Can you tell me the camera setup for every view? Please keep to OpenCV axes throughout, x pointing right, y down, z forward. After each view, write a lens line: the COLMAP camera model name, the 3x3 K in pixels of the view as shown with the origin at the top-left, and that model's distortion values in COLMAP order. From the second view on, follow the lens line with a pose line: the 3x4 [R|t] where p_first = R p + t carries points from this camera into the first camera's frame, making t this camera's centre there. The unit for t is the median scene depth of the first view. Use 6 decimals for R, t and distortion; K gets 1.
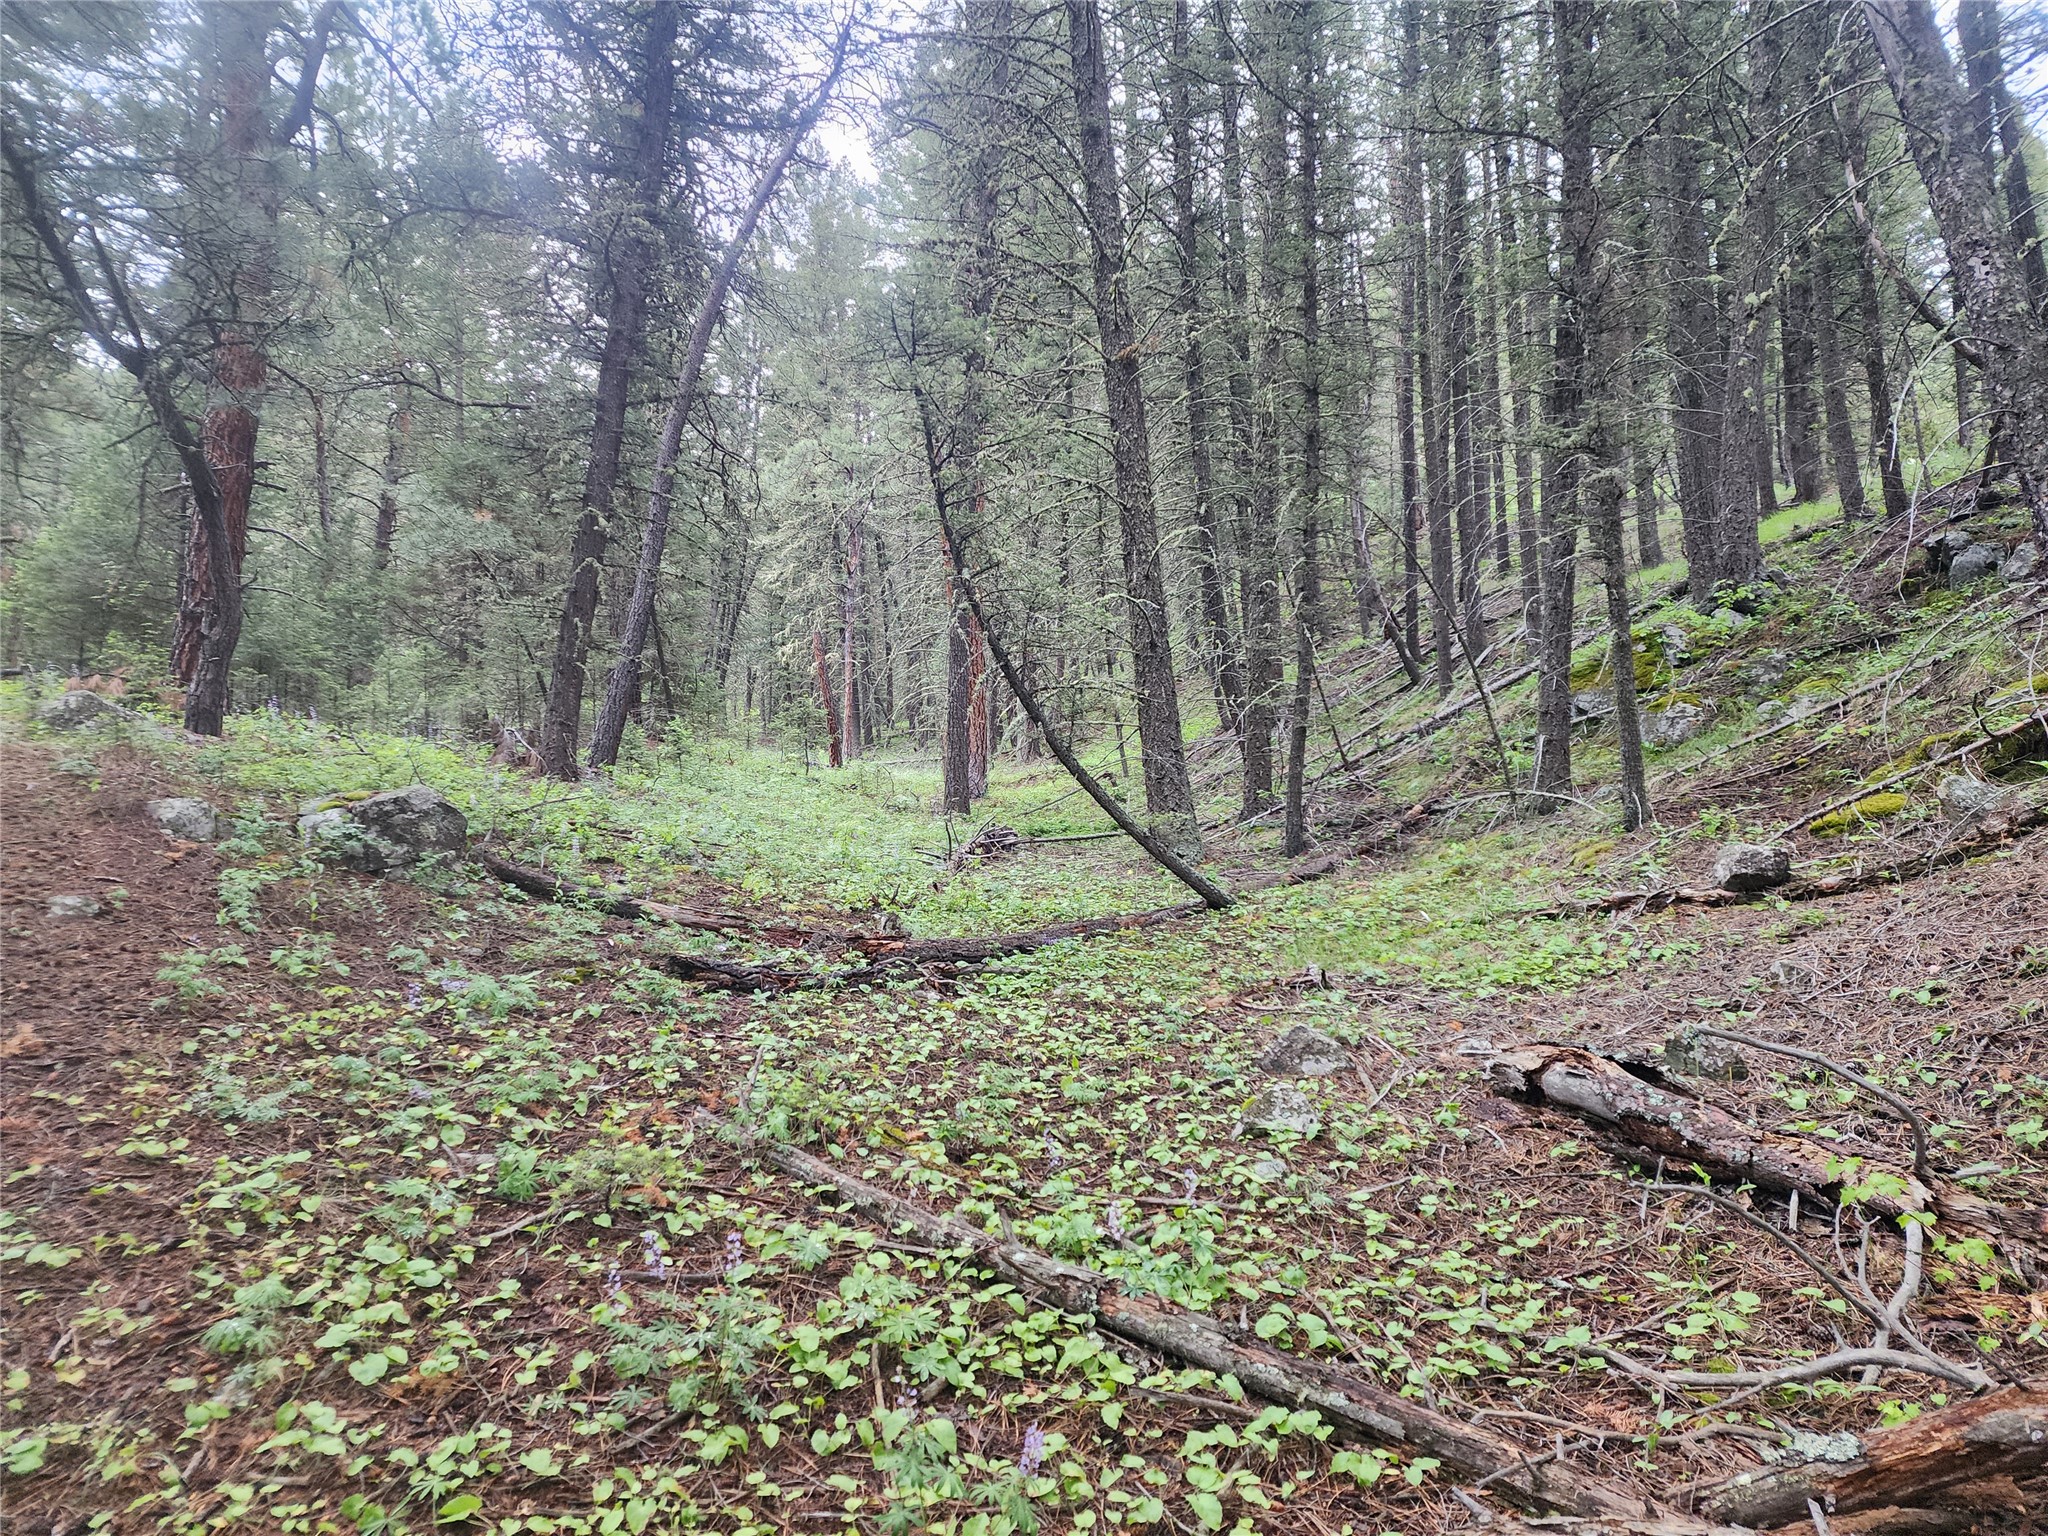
lens RADIAL K [[1342.6, 0, 1014.2], [0, 1342.6, 755.9], [0, 0, 1]] dist [0.066528, -0.057648]
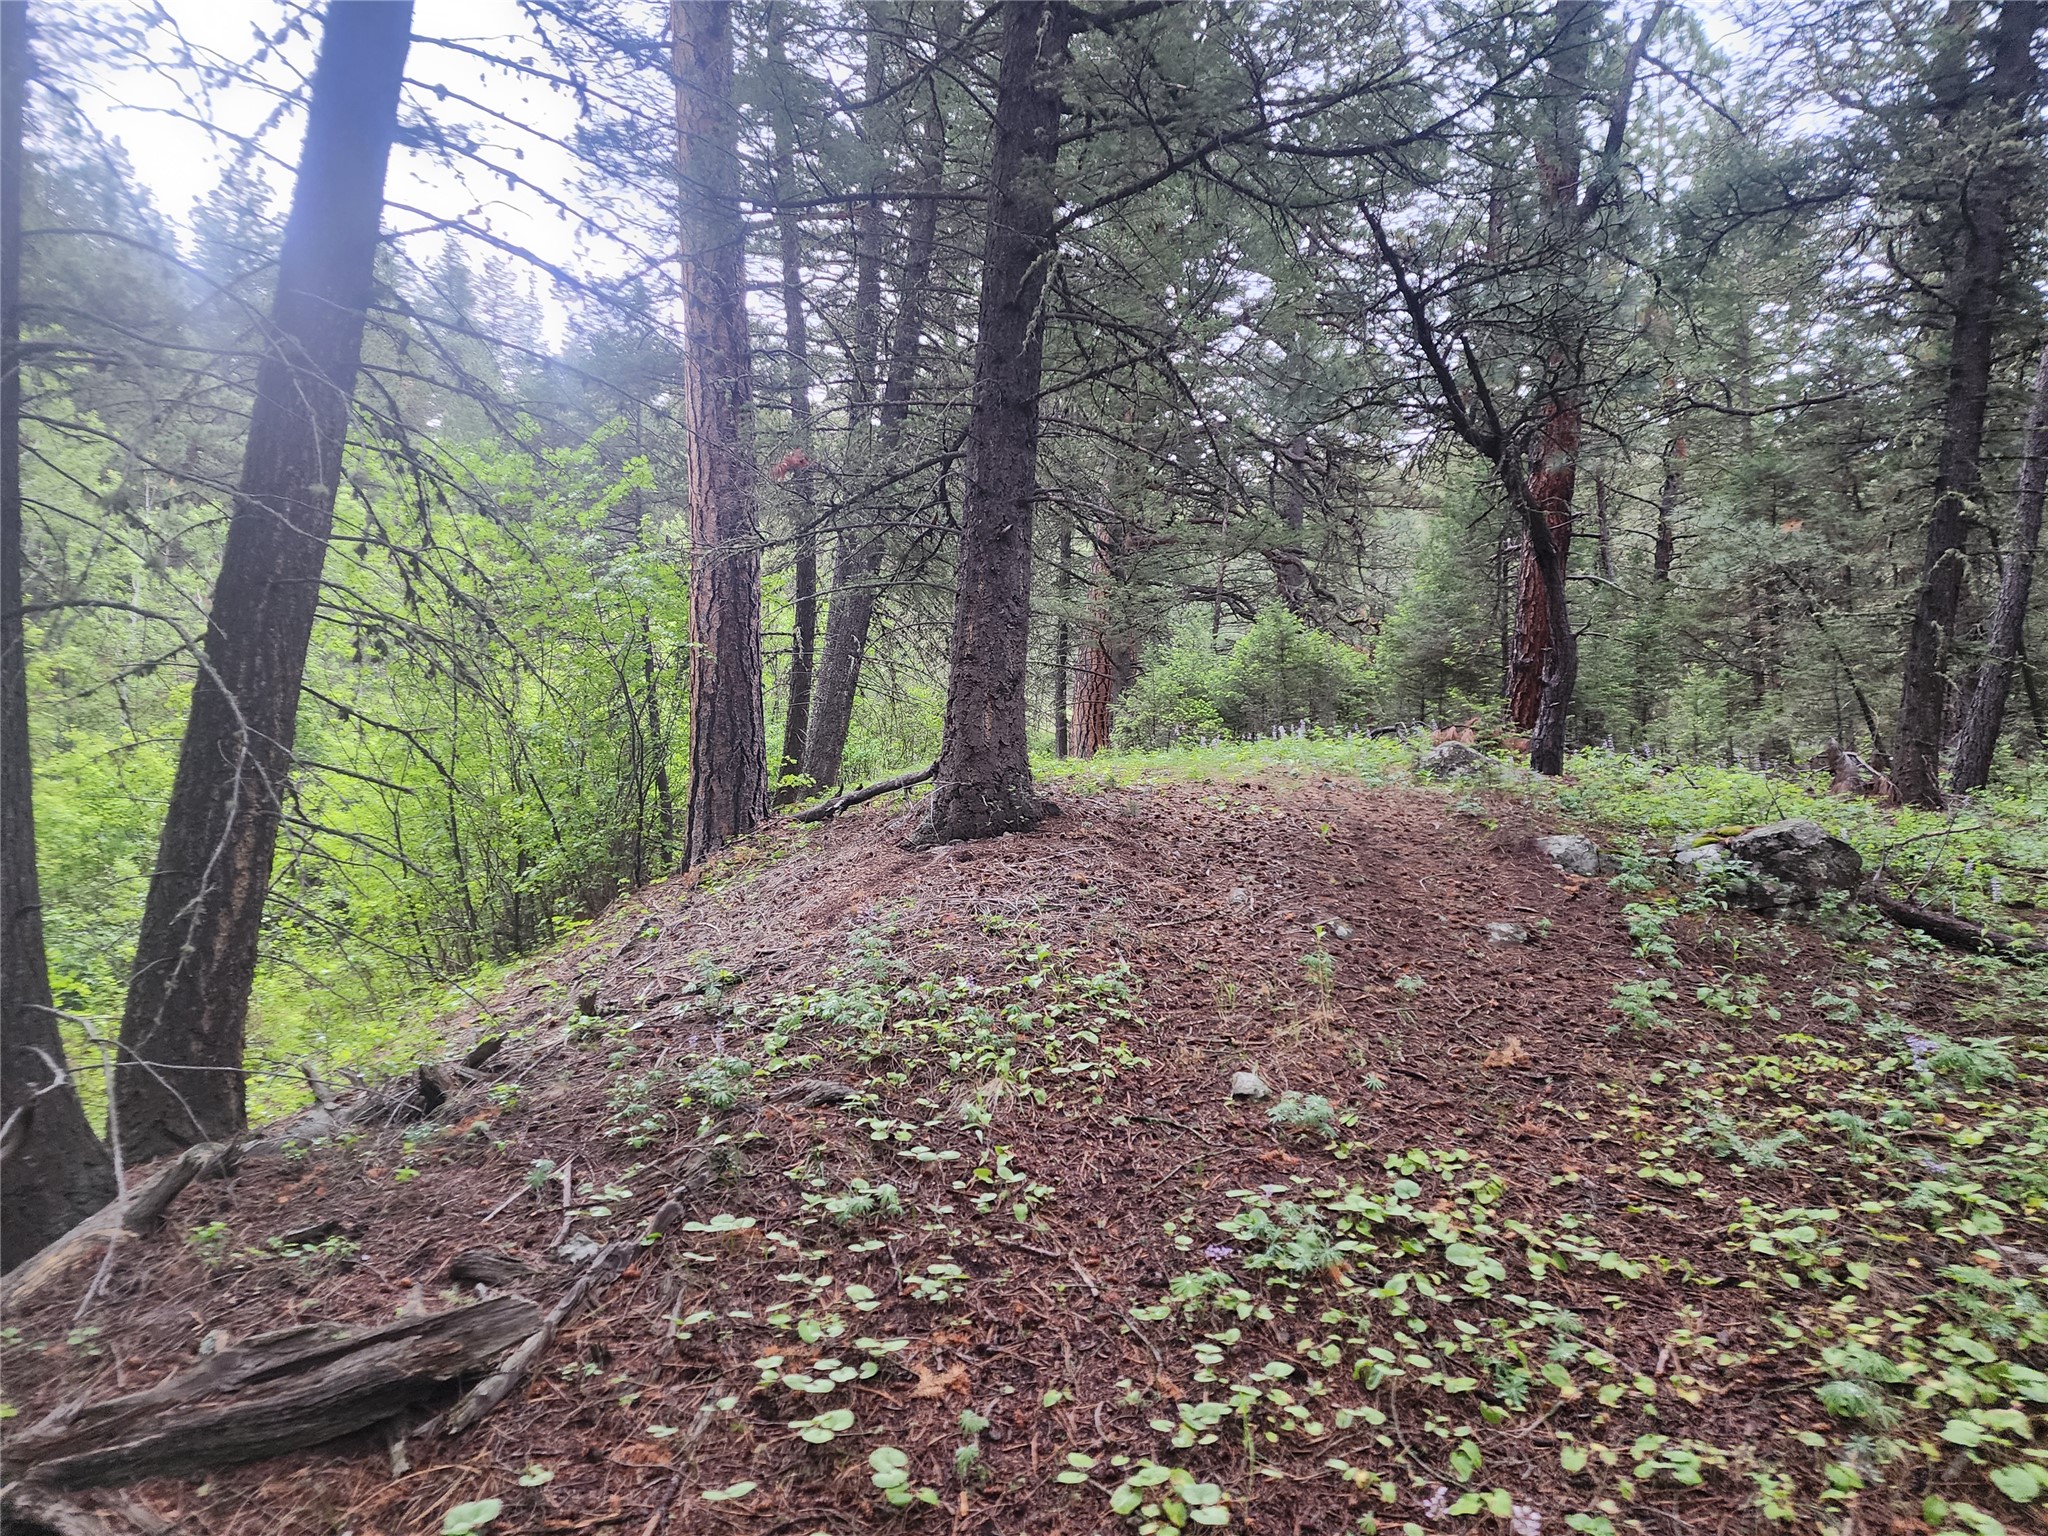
lens RADIAL K [[1342.6, 0, 1014.2], [0, 1342.6, 755.9], [0, 0, 1]] dist [0.066528, -0.057648]
pose [[0.643091, -0.055561, -0.763771, -0.105927], [0.038347, 0.998450, -0.040344, -0.008268], [0.764829, -0.003344, 0.644225, -0.040287]]
